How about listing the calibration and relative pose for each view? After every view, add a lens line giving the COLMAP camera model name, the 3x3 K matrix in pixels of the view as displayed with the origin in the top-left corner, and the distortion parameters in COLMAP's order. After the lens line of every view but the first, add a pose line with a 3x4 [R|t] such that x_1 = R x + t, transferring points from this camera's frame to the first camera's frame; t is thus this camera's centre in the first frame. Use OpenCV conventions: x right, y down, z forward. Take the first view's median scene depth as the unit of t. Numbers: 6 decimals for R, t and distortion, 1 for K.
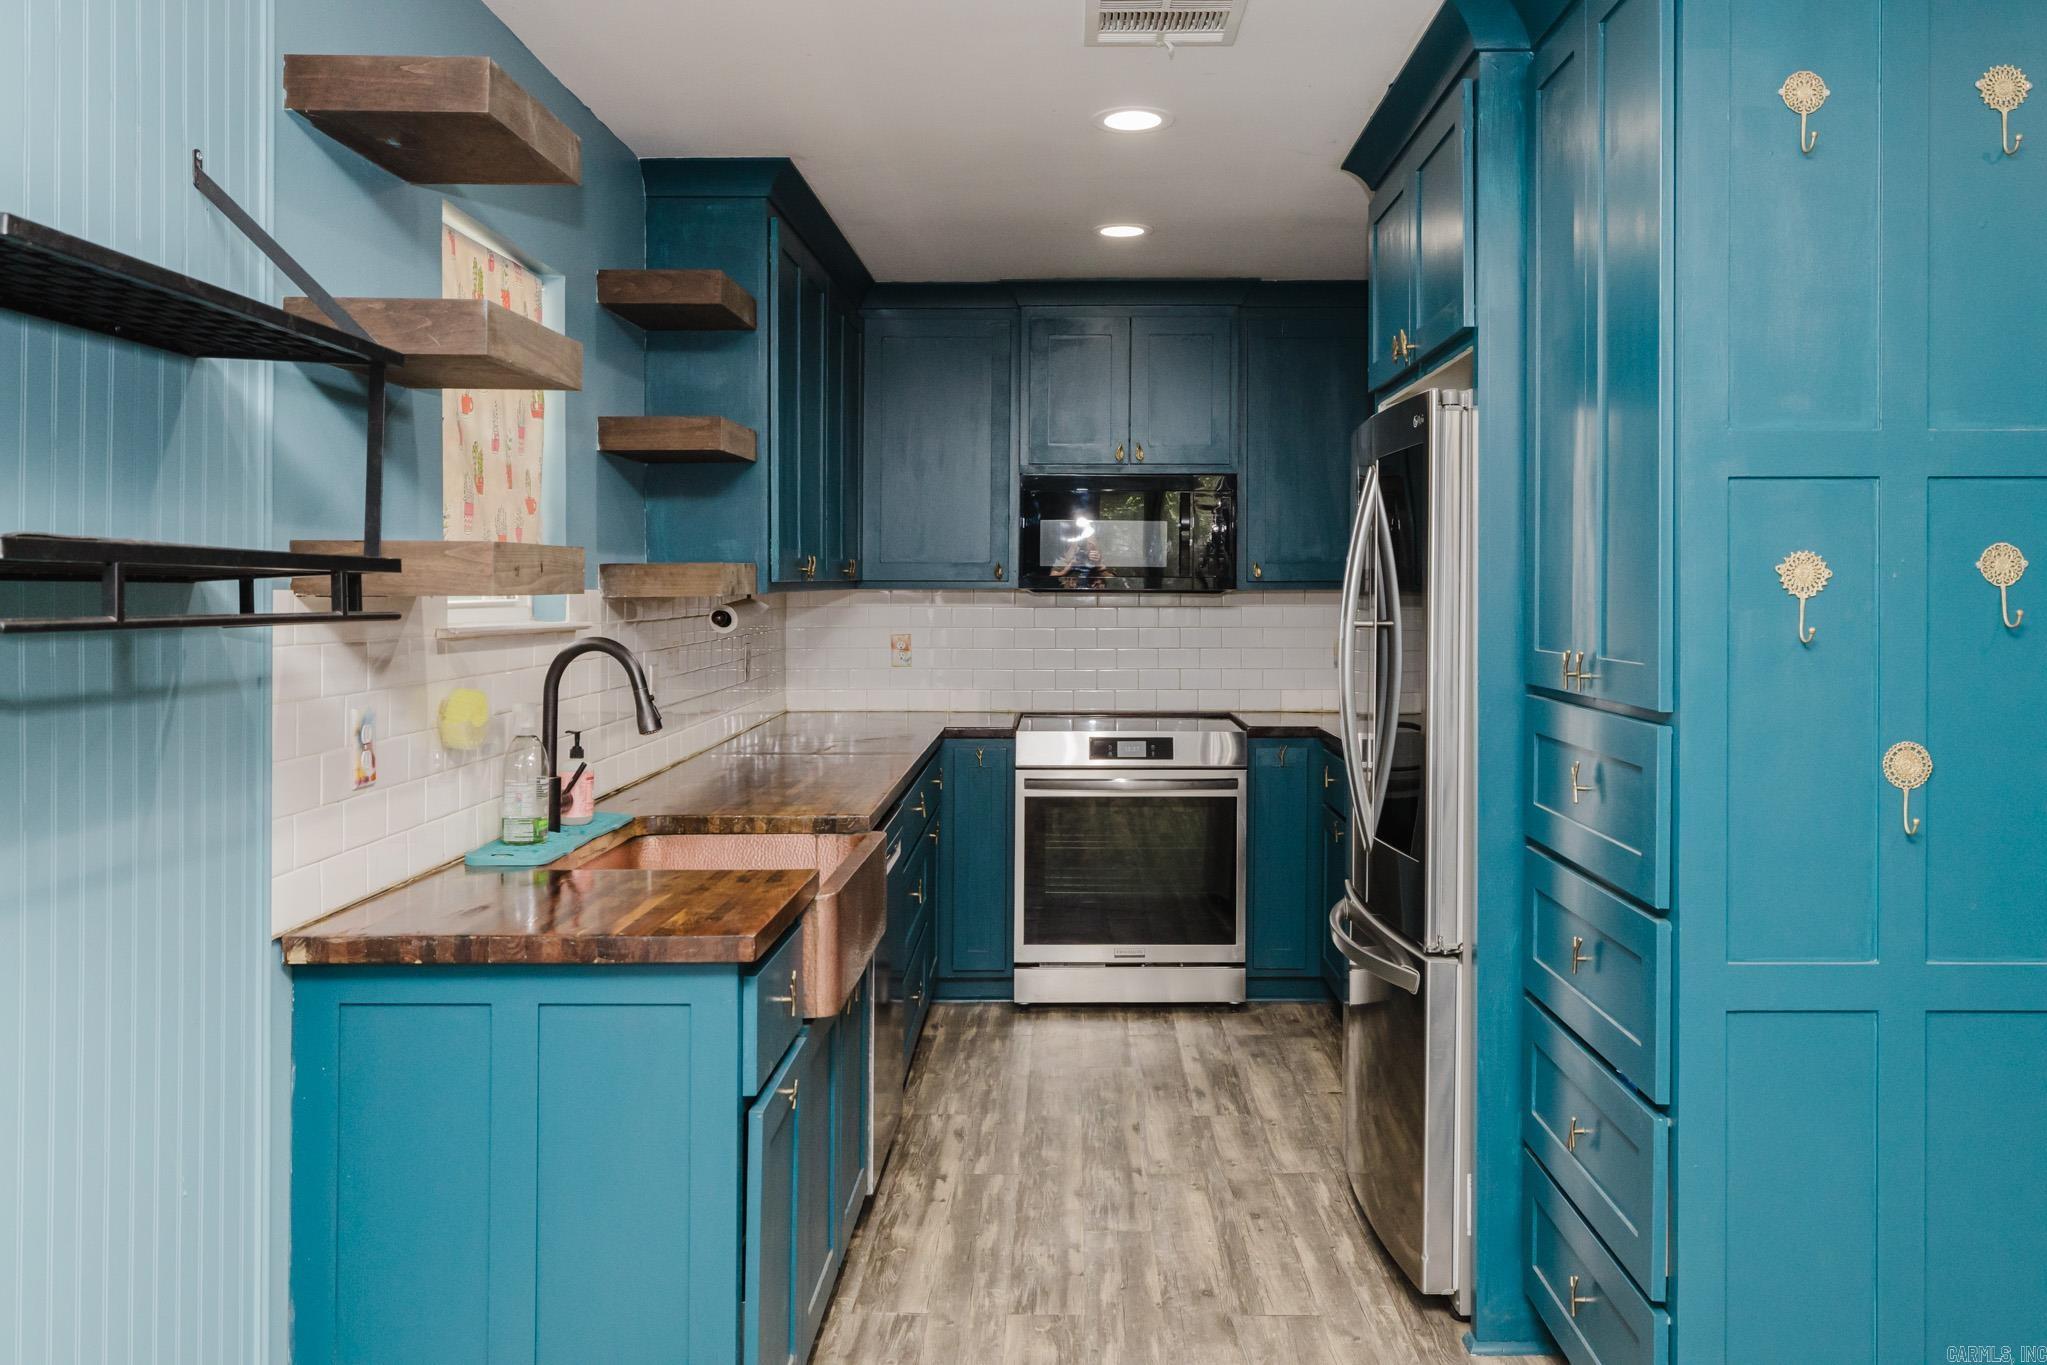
lens RADIAL K [[1667.7, 0, 1069.1], [0, 1667.7, 594.6], [0, 0, 1]] dist [0.019825, -0.007841]
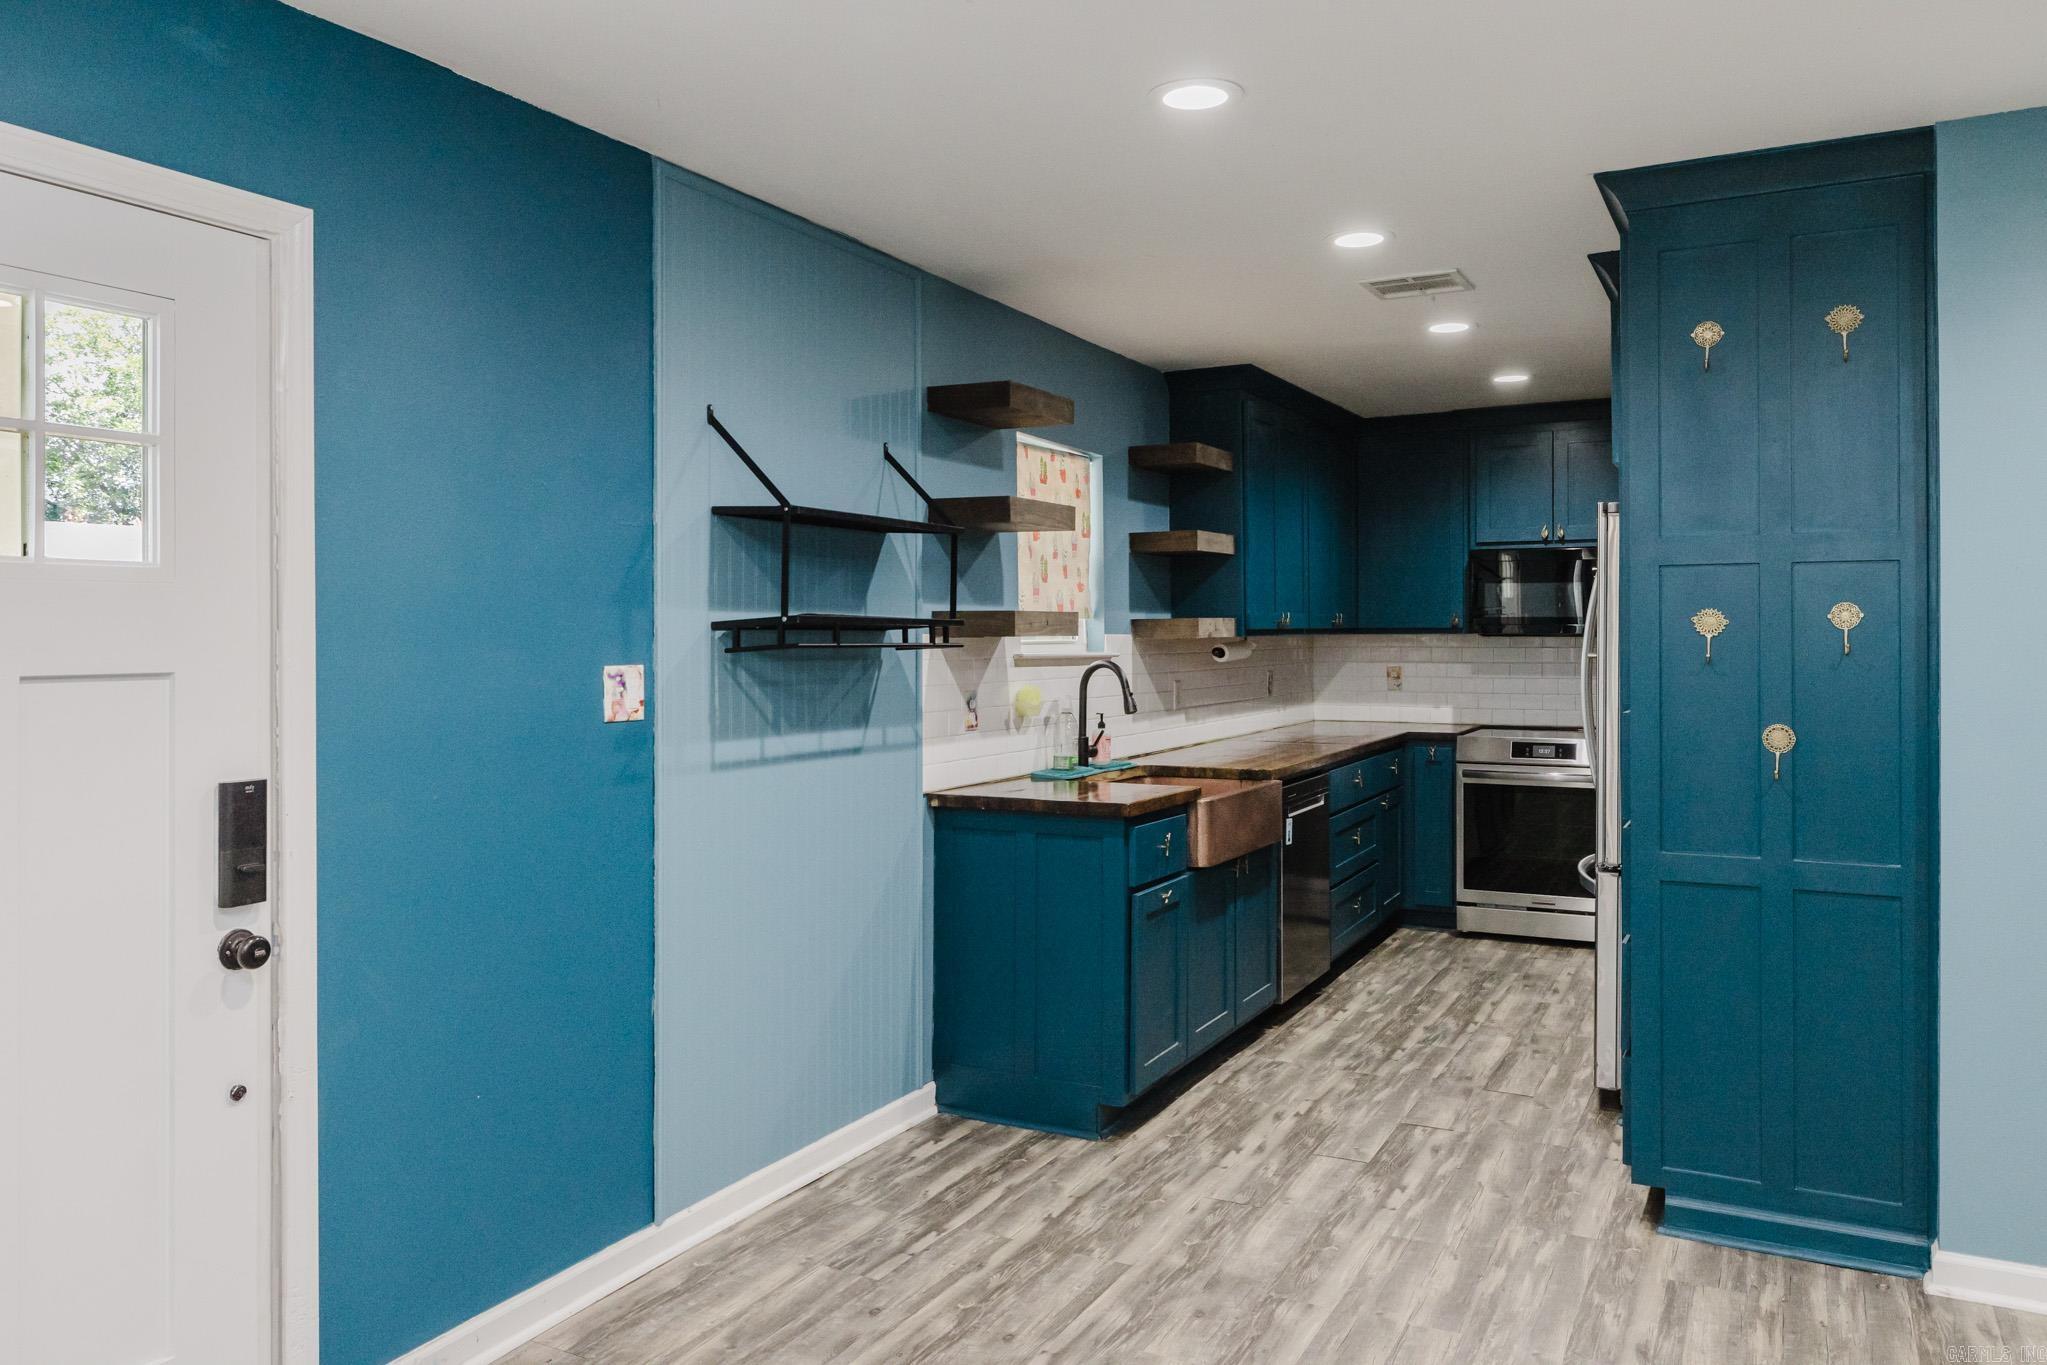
lens RADIAL K [[1476.0, 0, 1023.1], [0, 1476.0, 610.4], [0, 0, 1]] dist [-0.005445, 0.009466]
pose [[0.887435, -0.011984, -0.460777, 0.296270], [0.001707, 0.999741, -0.022713, 0.005970], [0.460930, 0.019370, 0.887225, -0.364507]]
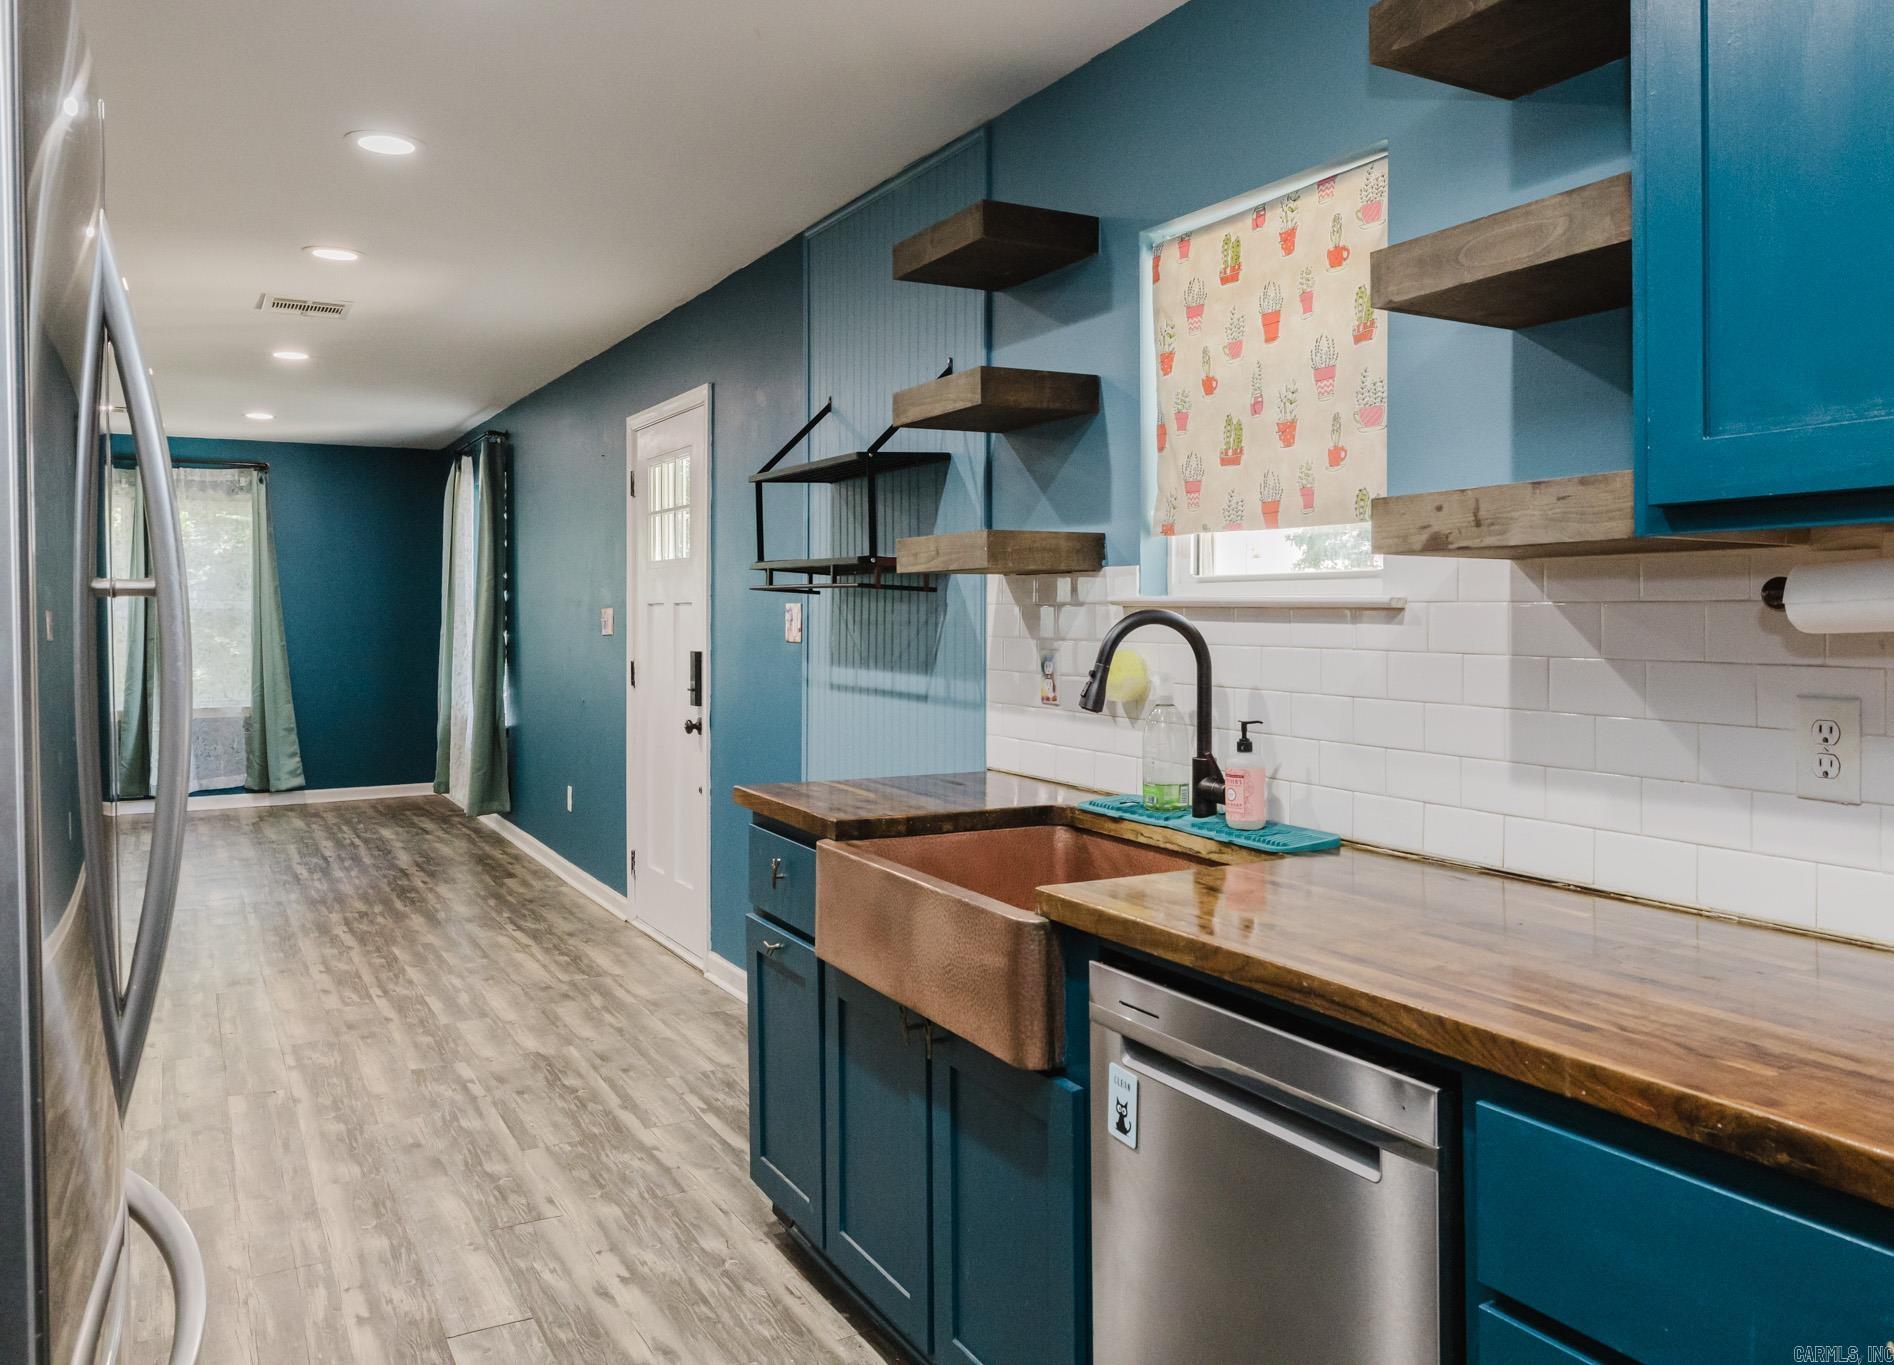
lens RADIAL K [[1445.0, 0, 985.0], [0, 1445.0, 605.7], [0, 0, 1]] dist [0.023203, 0.013255]
pose [[-0.872556, 0.000868, -0.488513, 0.154898], [-0.000173, 0.999998, 0.002085, 0.016637], [0.488514, 0.001903, -0.872554, 1.309013]]
